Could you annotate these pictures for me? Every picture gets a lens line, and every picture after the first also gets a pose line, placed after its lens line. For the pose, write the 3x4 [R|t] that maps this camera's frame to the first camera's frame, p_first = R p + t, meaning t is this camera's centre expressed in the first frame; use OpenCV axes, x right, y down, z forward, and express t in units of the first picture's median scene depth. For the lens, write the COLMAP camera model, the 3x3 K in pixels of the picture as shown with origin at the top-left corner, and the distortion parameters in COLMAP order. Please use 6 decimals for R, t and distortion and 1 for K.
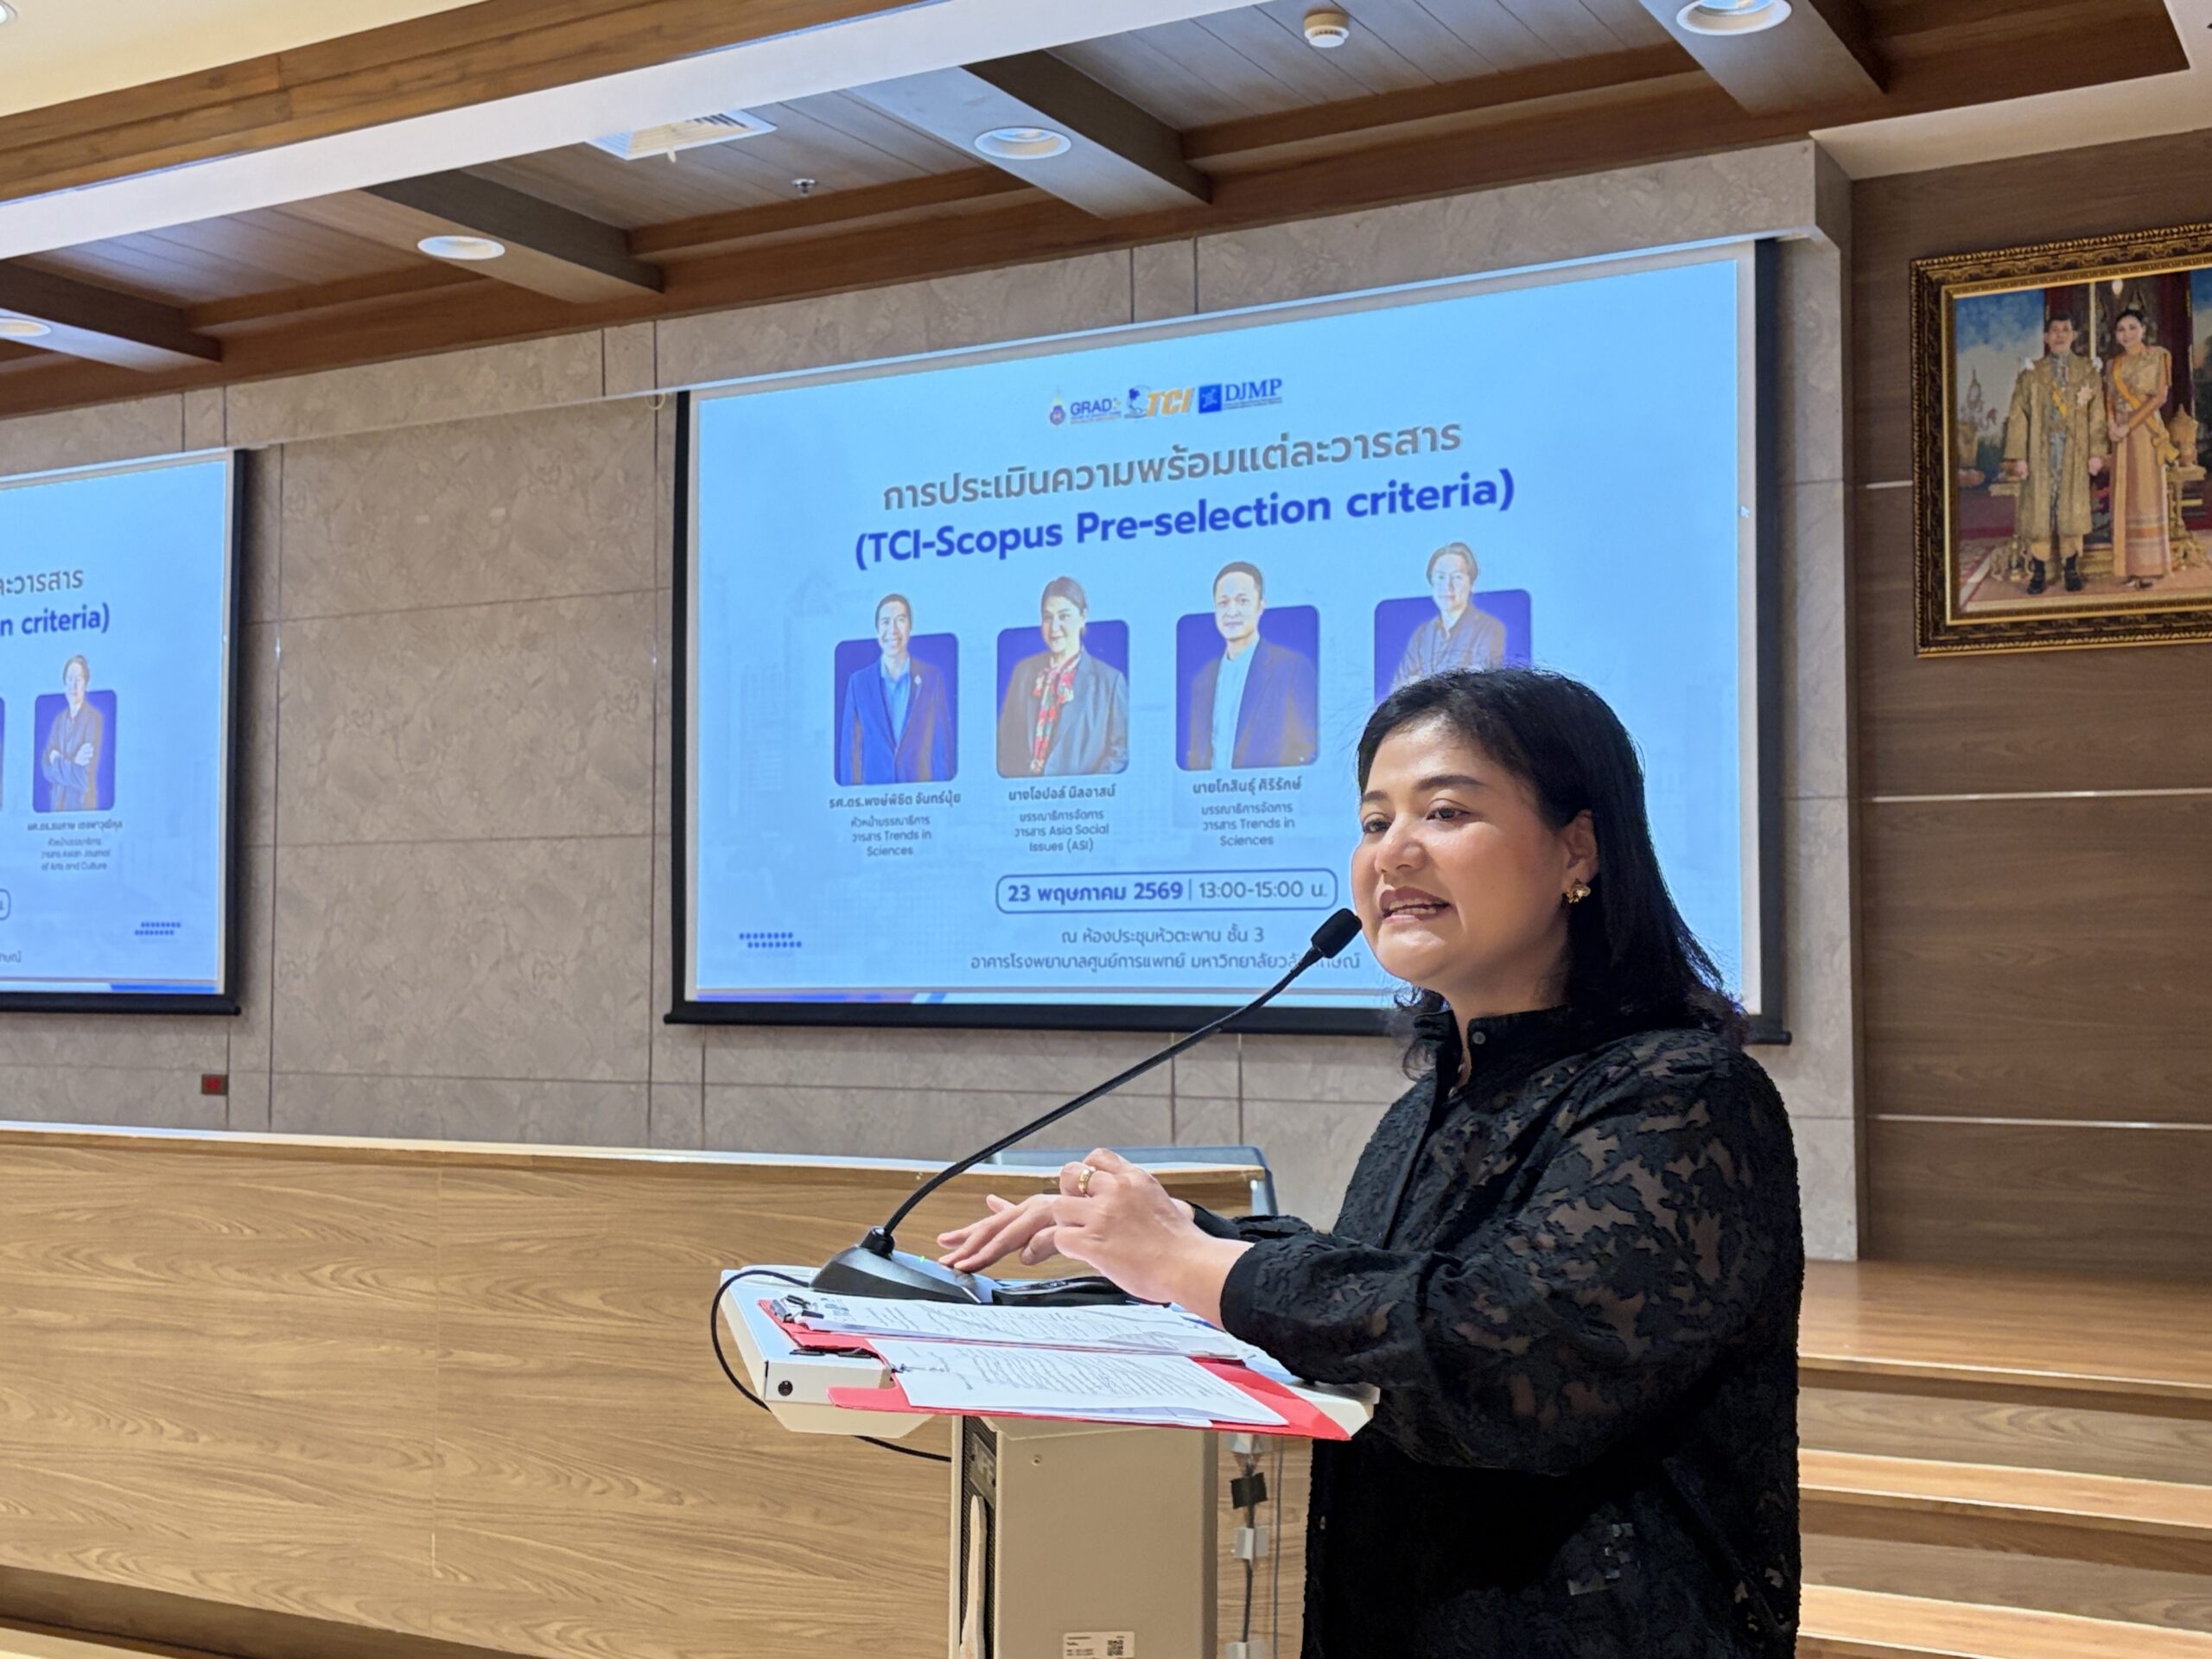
lens RADIAL K [[2539.0, 0, 1090.1], [0, 2539.0, 821.3], [0, 0, 1]] dist [0.201849, -0.674568]
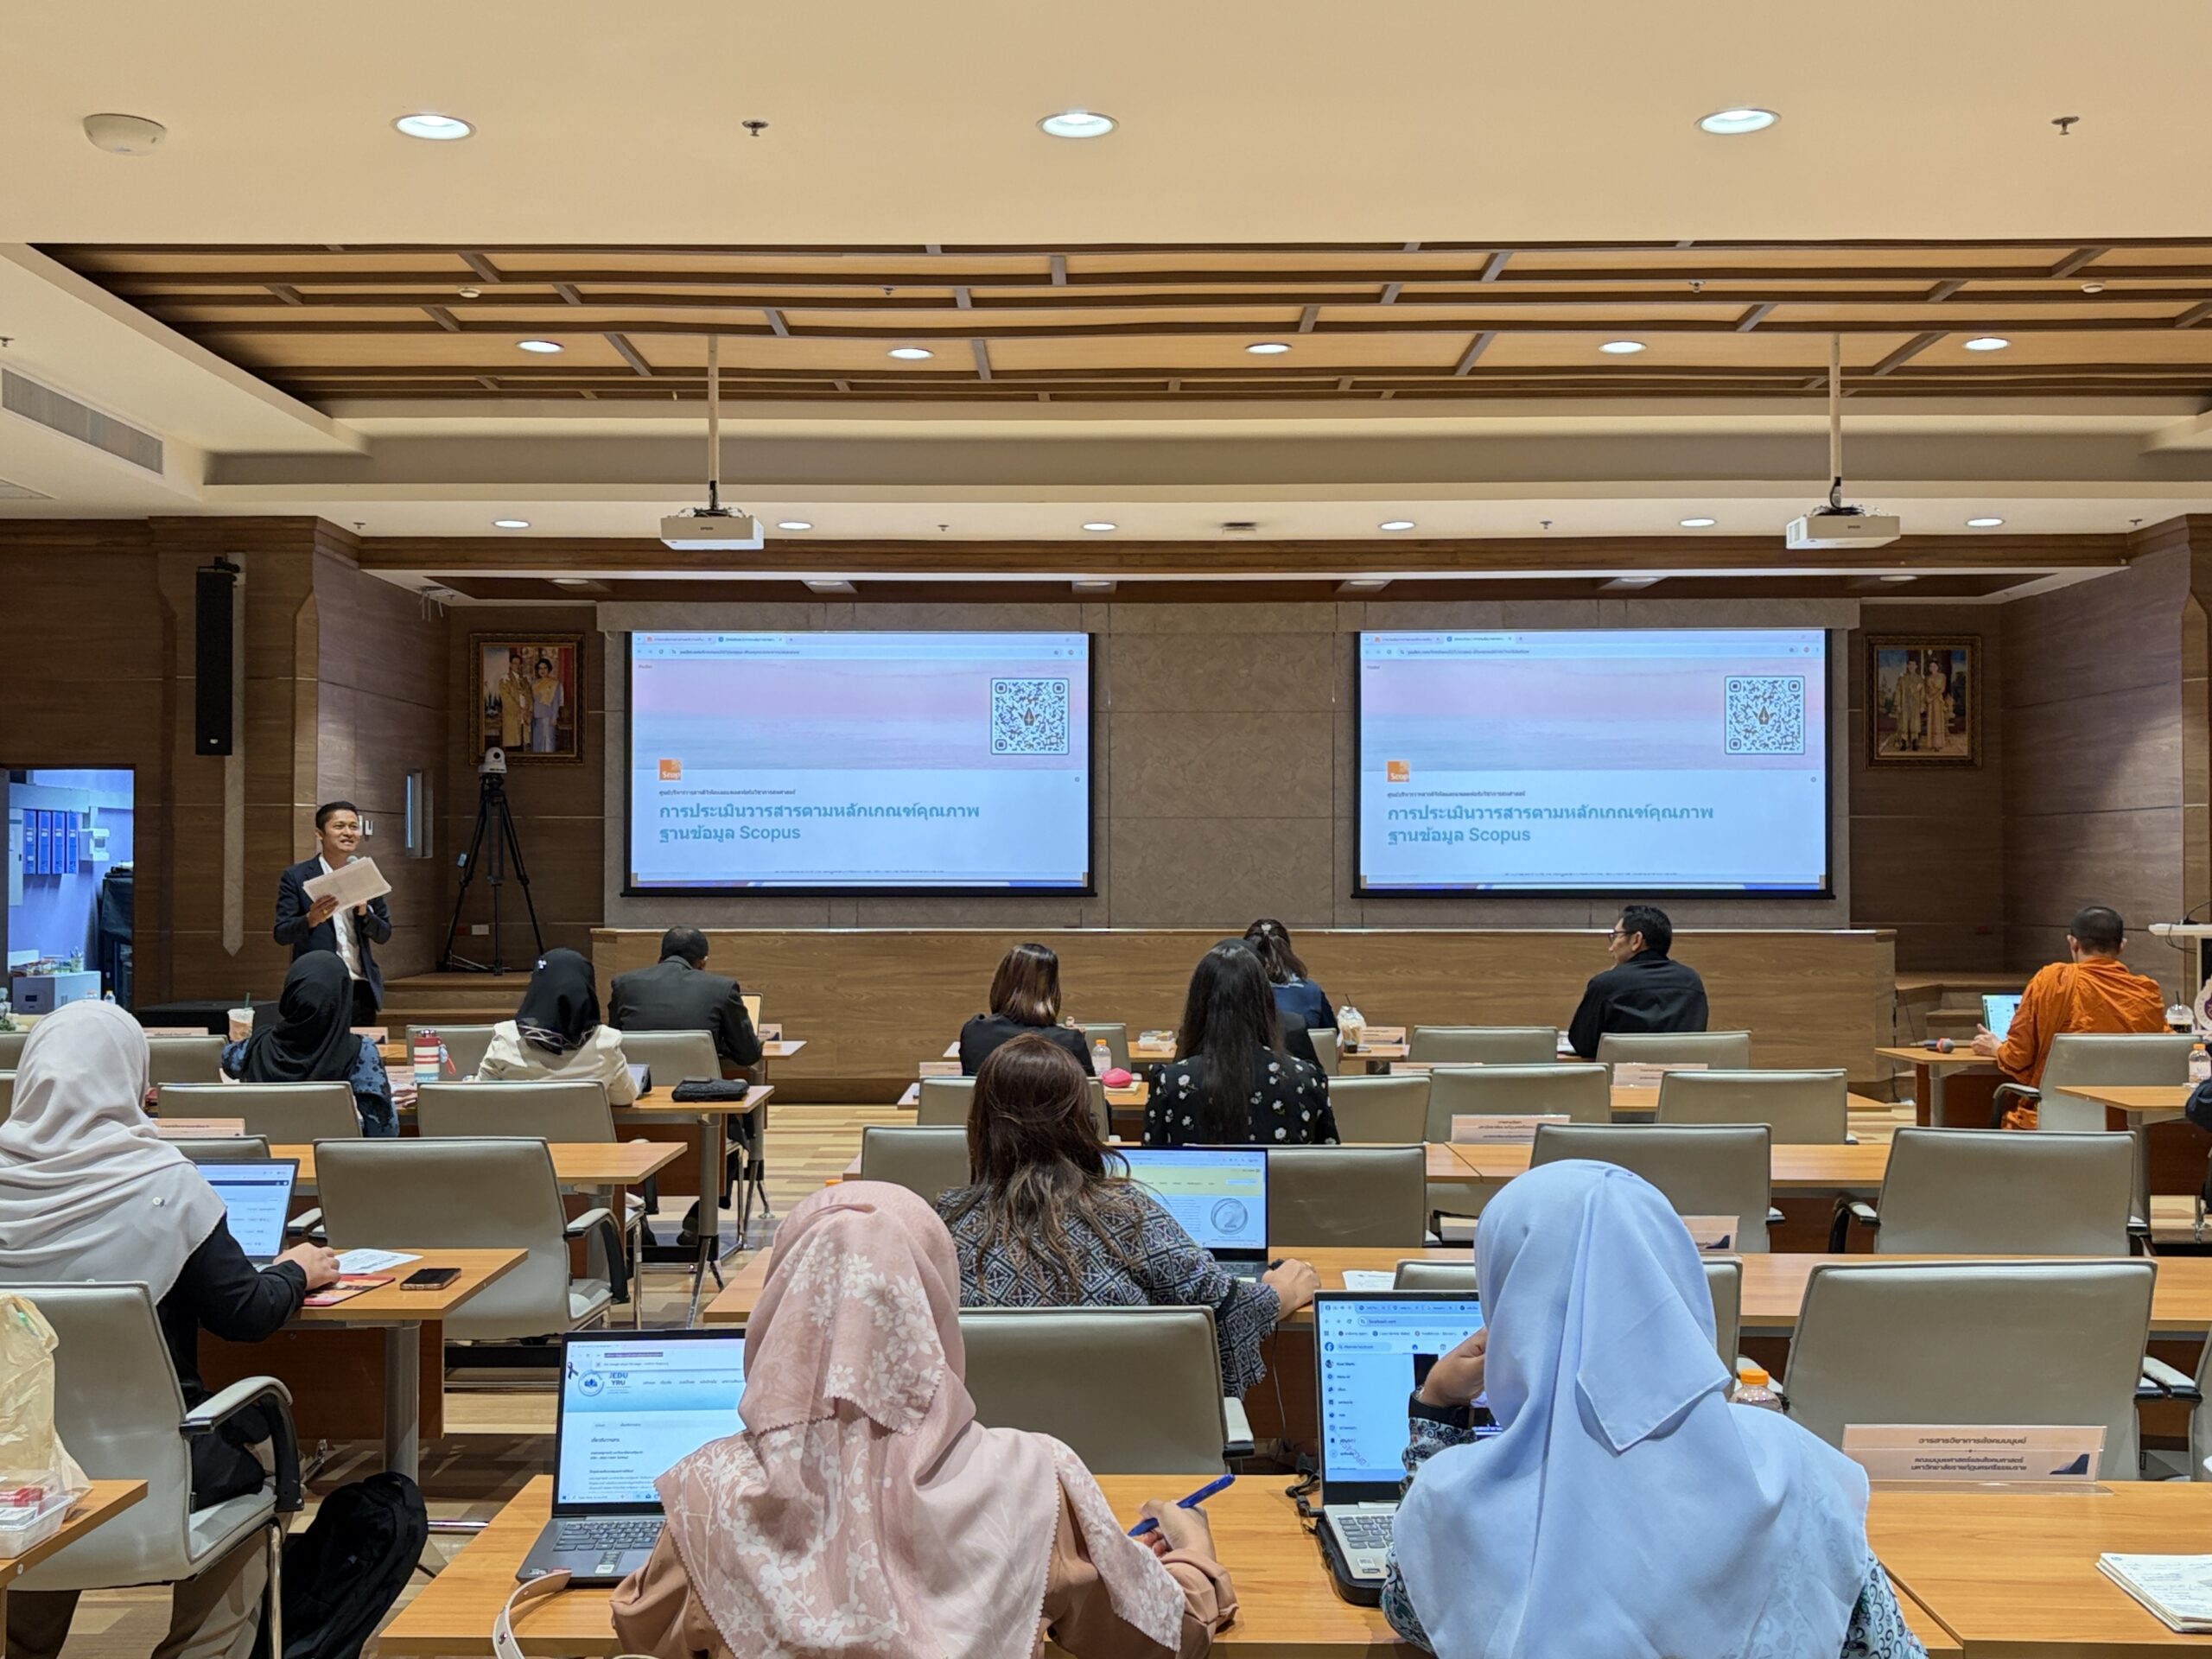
lens RADIAL K [[2327.4, 0, 1076.7], [0, 2327.4, 829.6], [0, 0, 1]] dist [0.247092, -0.822070]
pose [[0.872113, 0.004824, 0.489281, -1.447121], [-0.024646, 0.999115, 0.034079, -0.051631], [-0.488684, -0.041780, 0.871460, -0.756451]]
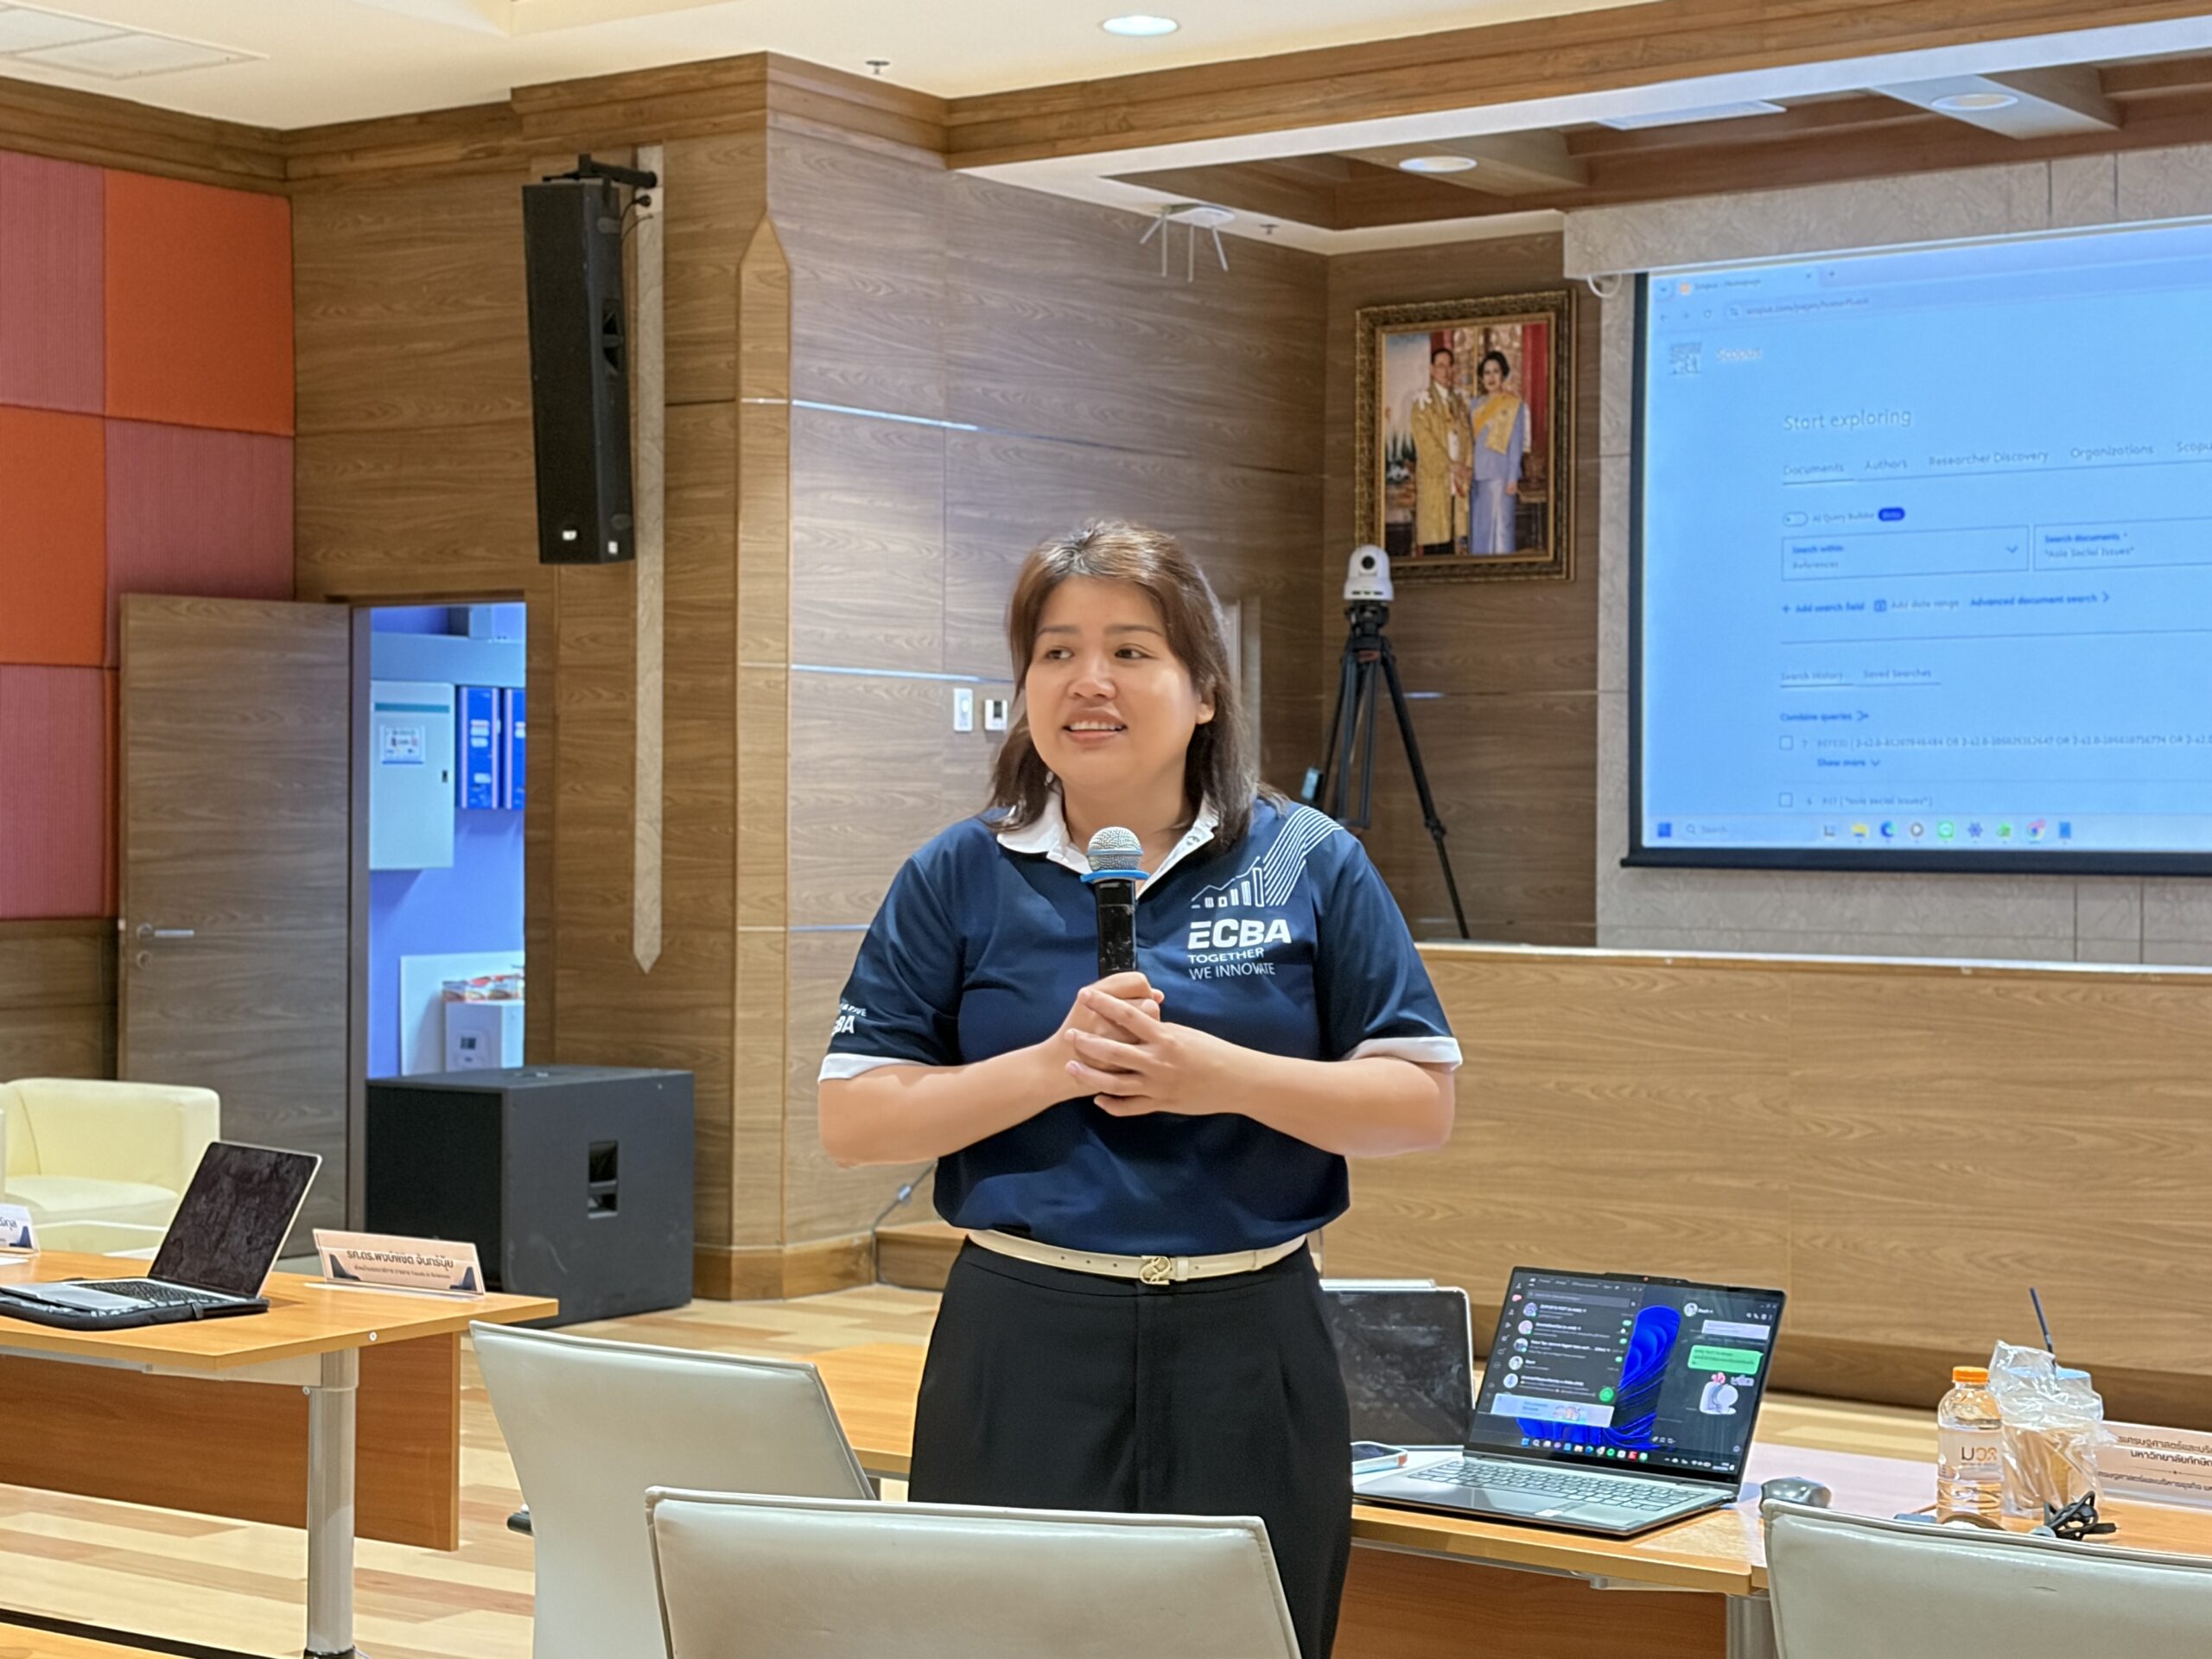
lens RADIAL K [[3781.2, 0, 1106.0], [0, 3781.2, 829.5], [0, 0, 1]] dist [0.239708, -1.067496]
pose [[0.993698, 0.002958, -0.112054, -0.789854], [0.003655, 0.998265, 0.058763, -0.014722], [0.112034, -0.058802, 0.991963, -0.254313]]
